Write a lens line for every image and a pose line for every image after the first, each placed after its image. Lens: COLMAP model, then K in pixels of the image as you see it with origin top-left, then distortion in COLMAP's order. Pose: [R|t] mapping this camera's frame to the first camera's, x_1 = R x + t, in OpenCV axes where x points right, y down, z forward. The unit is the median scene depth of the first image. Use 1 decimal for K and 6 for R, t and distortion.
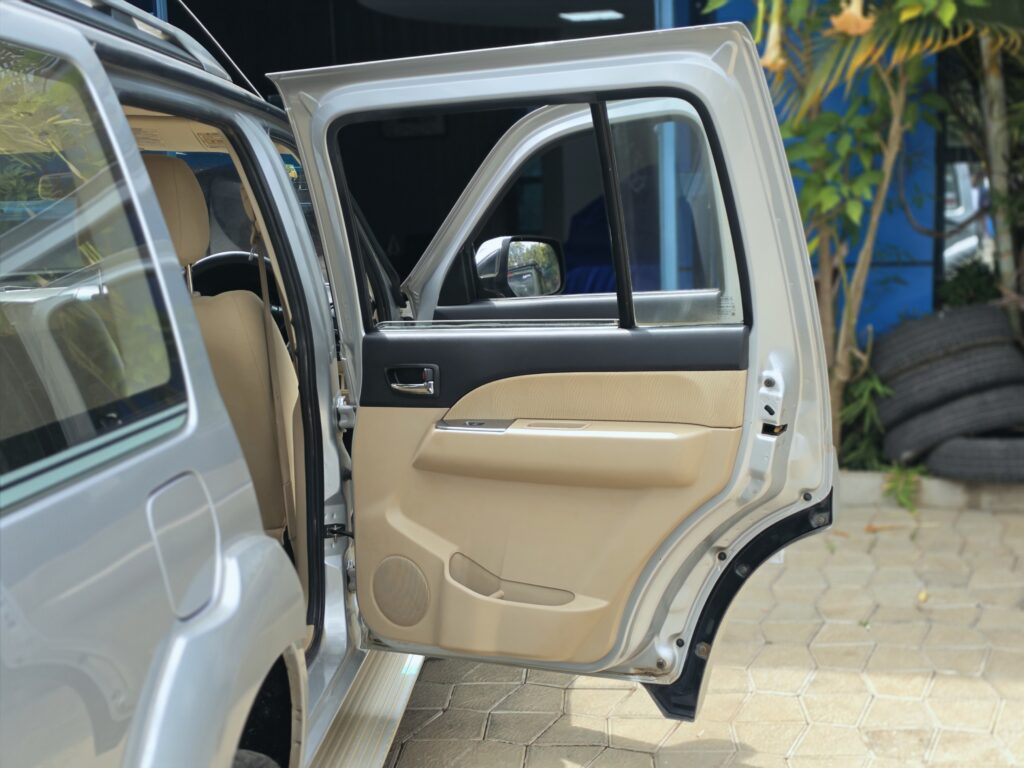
lens RADIAL K [[1372.9, 0, 512.0], [0, 1372.9, 384.0], [0, 0, 1]] dist [0.142277, -0.730607]
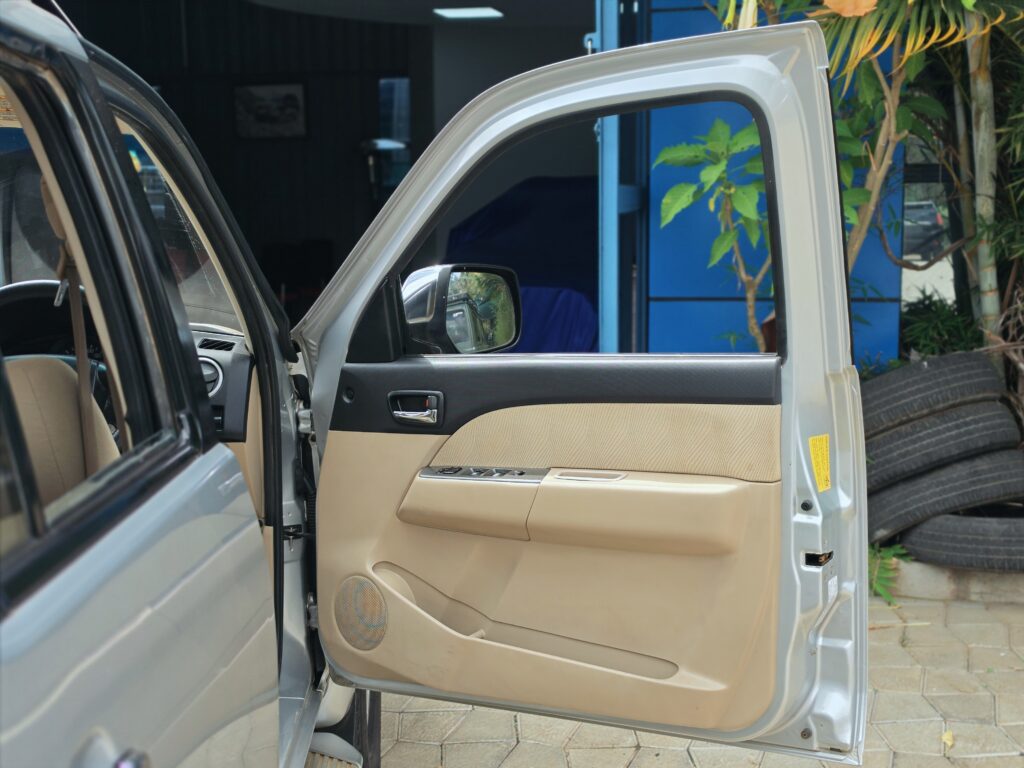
lens RADIAL K [[1388.0, 0, 512.0], [0, 1388.0, 384.0], [0, 0, 1]] dist [0.215326, -0.702535]
pose [[0.993286, 0.024016, 0.113164, -0.039301], [-0.023531, 0.999707, -0.005619, -0.034764], [-0.113266, 0.002918, 0.993560, 0.234453]]
